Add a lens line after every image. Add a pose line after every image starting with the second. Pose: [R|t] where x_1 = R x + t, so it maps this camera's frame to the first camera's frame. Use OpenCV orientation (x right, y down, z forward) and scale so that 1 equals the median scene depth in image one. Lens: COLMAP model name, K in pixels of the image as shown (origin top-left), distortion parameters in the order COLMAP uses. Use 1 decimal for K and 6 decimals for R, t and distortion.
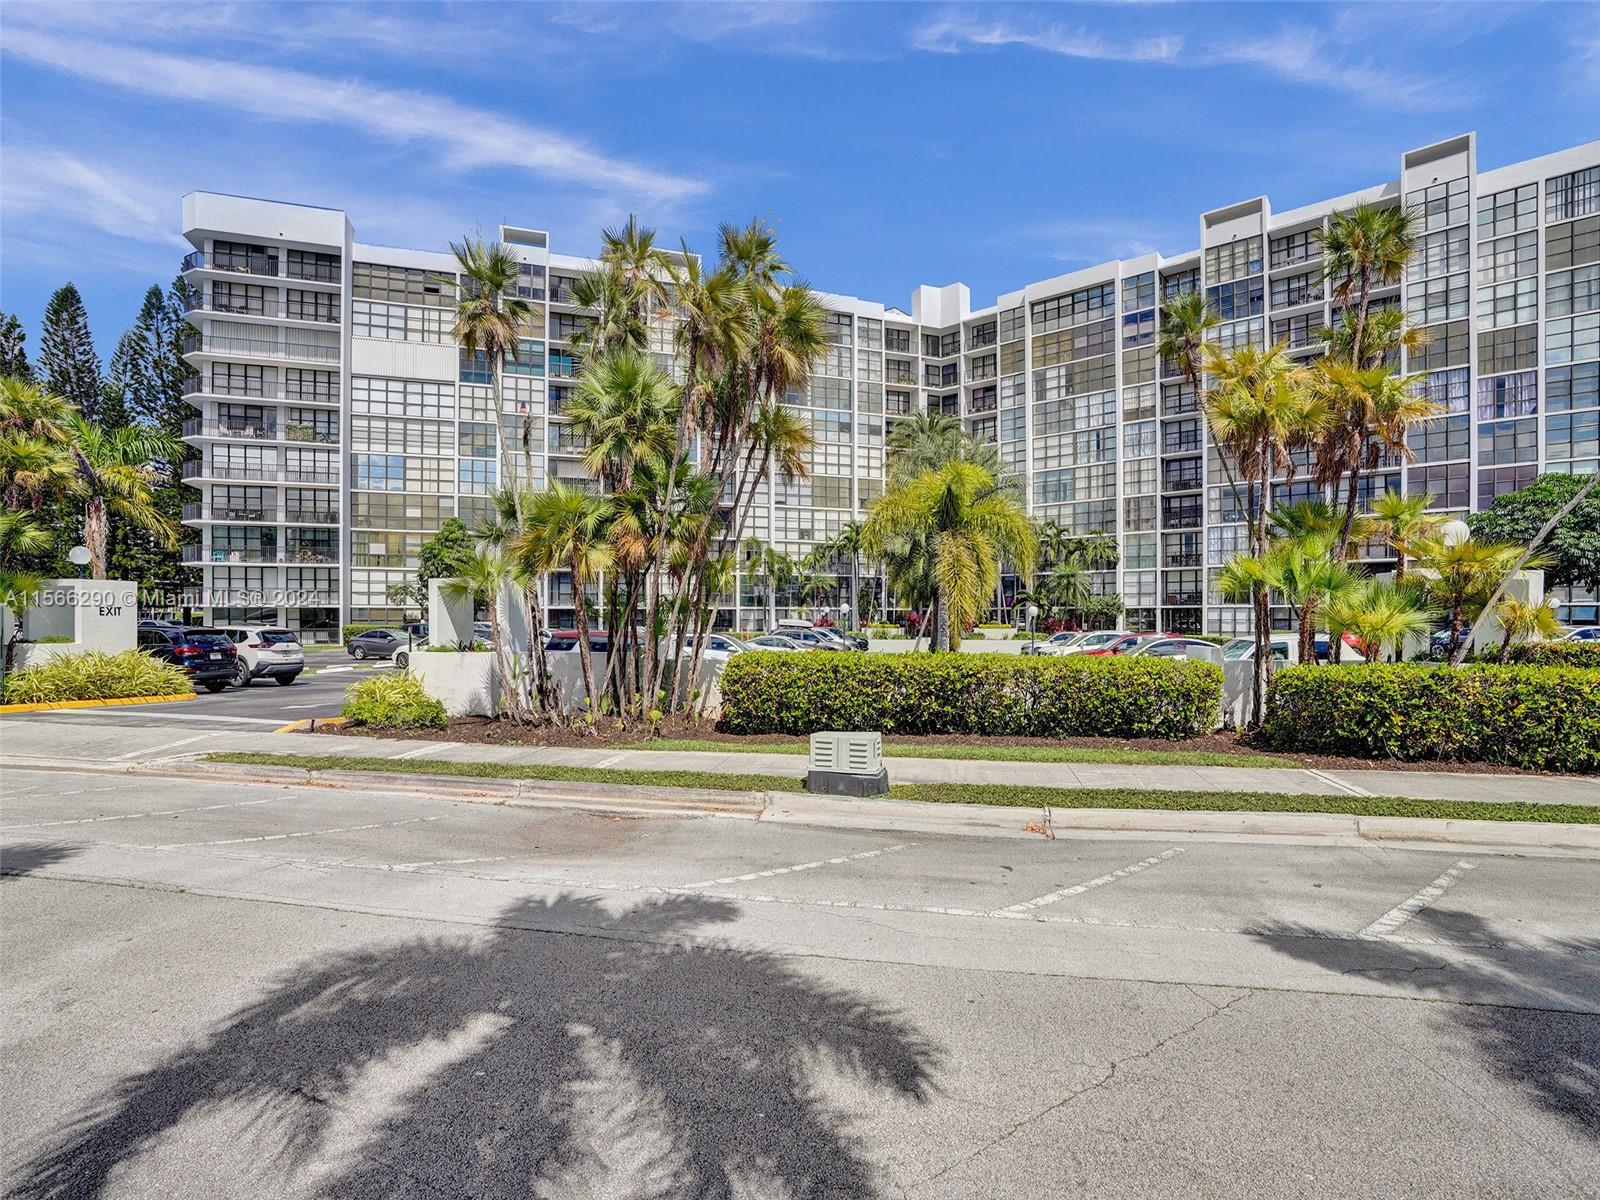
lens RADIAL K [[755.5, 0, 796.5], [0, 755.5, 610.5], [0, 0, 1]] dist [-0.051063, 0.022384]
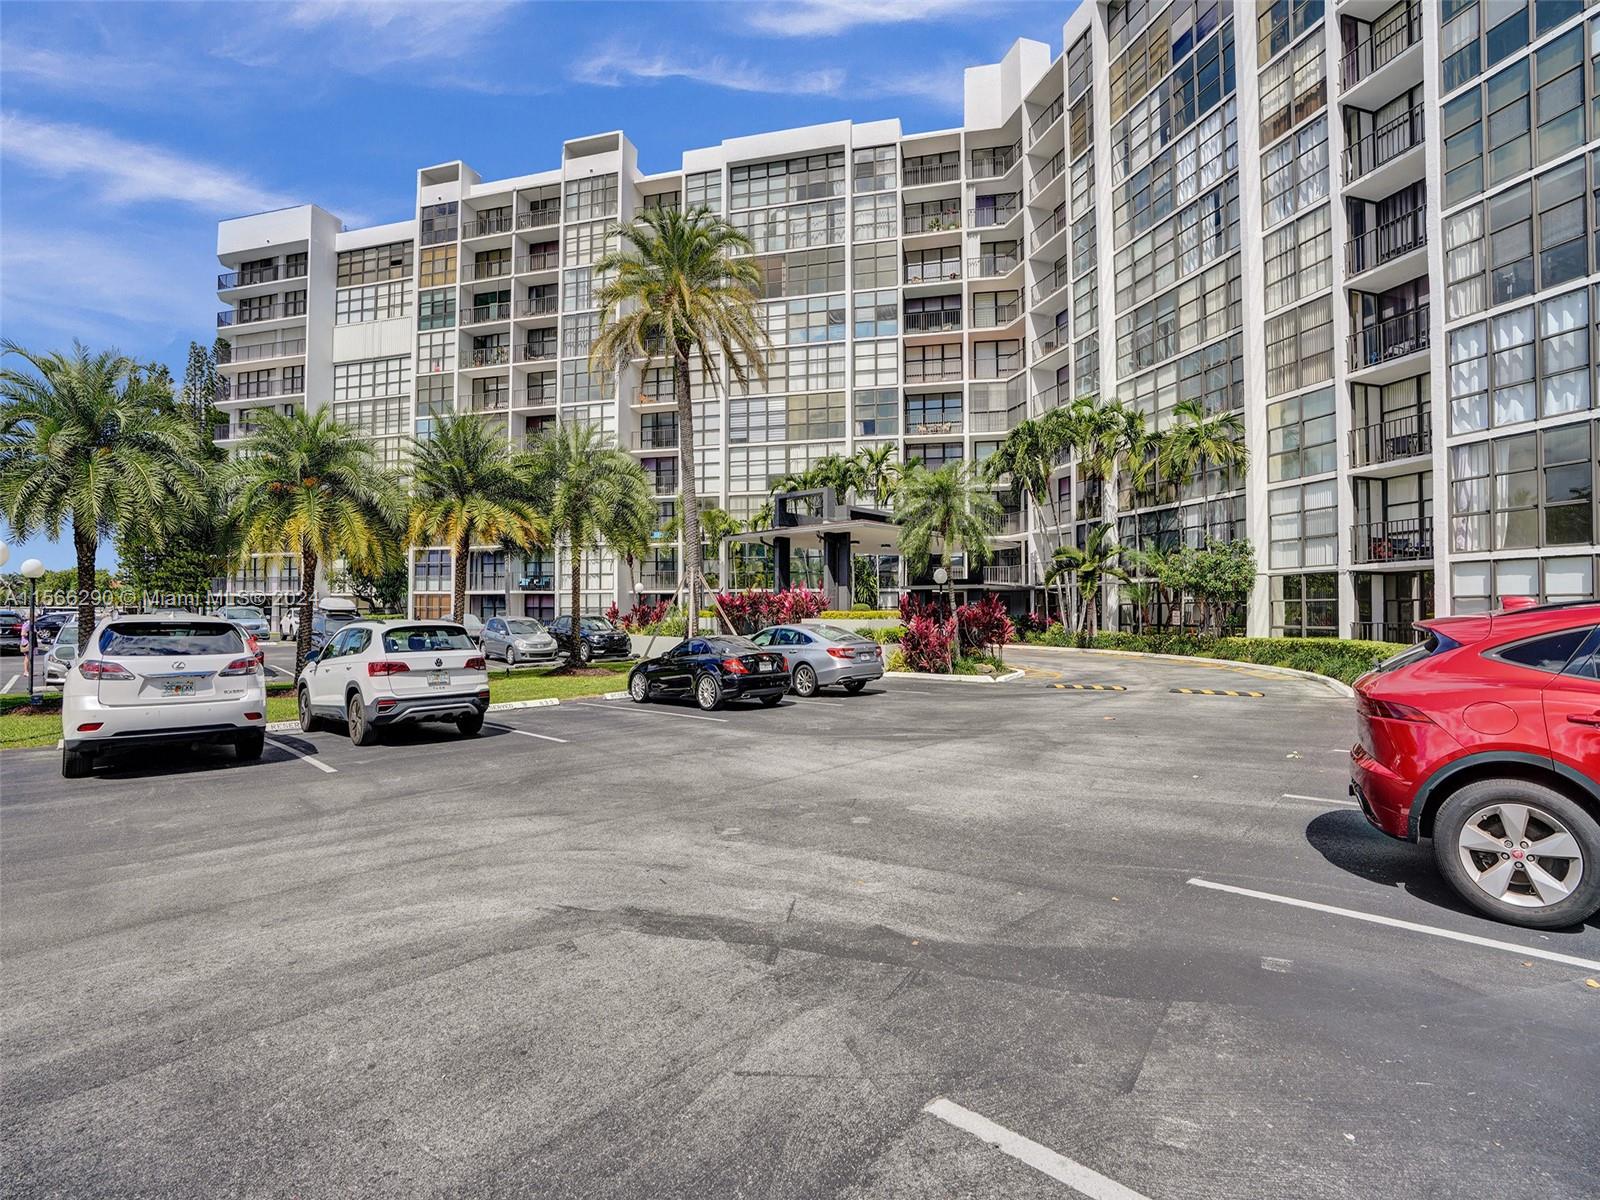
lens RADIAL K [[755.5, 0, 796.4], [0, 755.5, 590.1], [0, 0, 1]] dist [-0.051063, 0.022384]
pose [[0.826158, -0.015987, -0.563211, 0.457775], [-0.000958, 0.999556, -0.029777, 0.017935], [0.563437, 0.025140, 0.825776, 0.504801]]
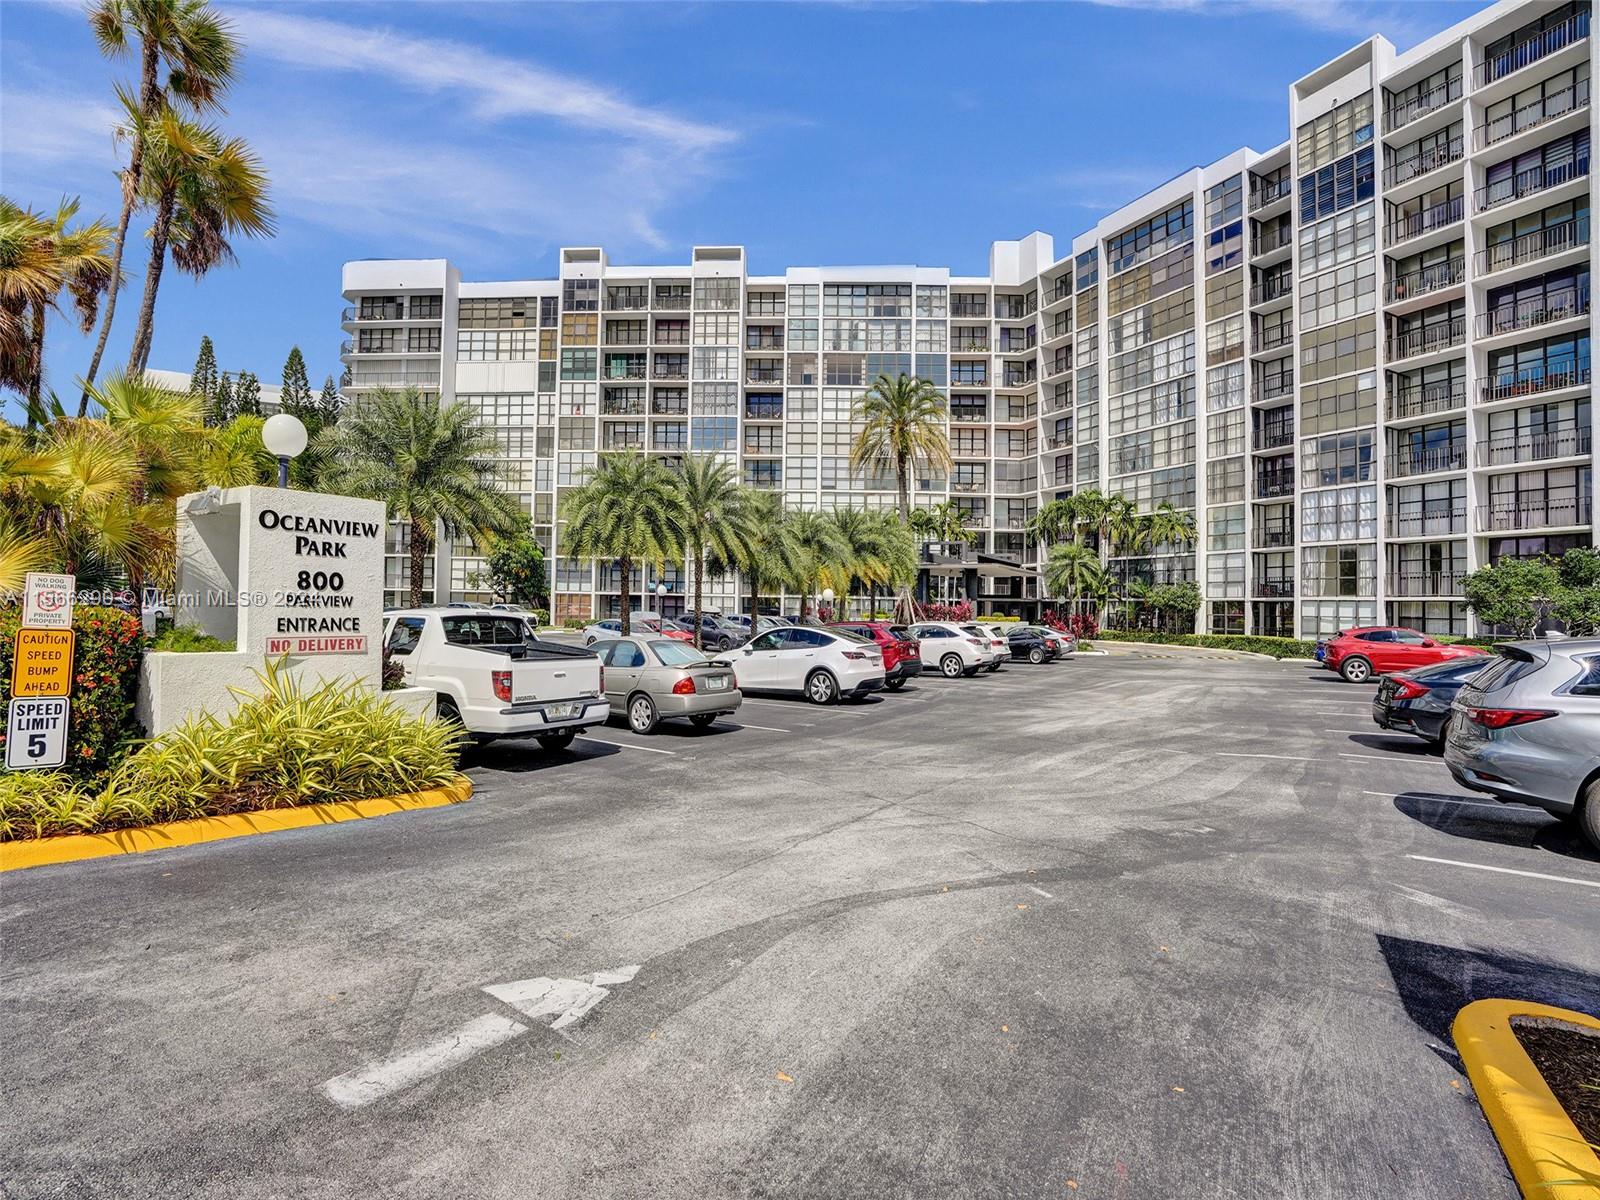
lens RADIAL K [[755.5, 0, 805.8], [0, 755.5, 585.7], [0, 0, 1]] dist [-0.051063, 0.022384]
pose [[0.926737, 0.005265, -0.375675, 0.345451], [-0.017272, 0.999442, -0.028600, 0.010617], [0.375314, 0.032993, 0.926310, 0.114747]]
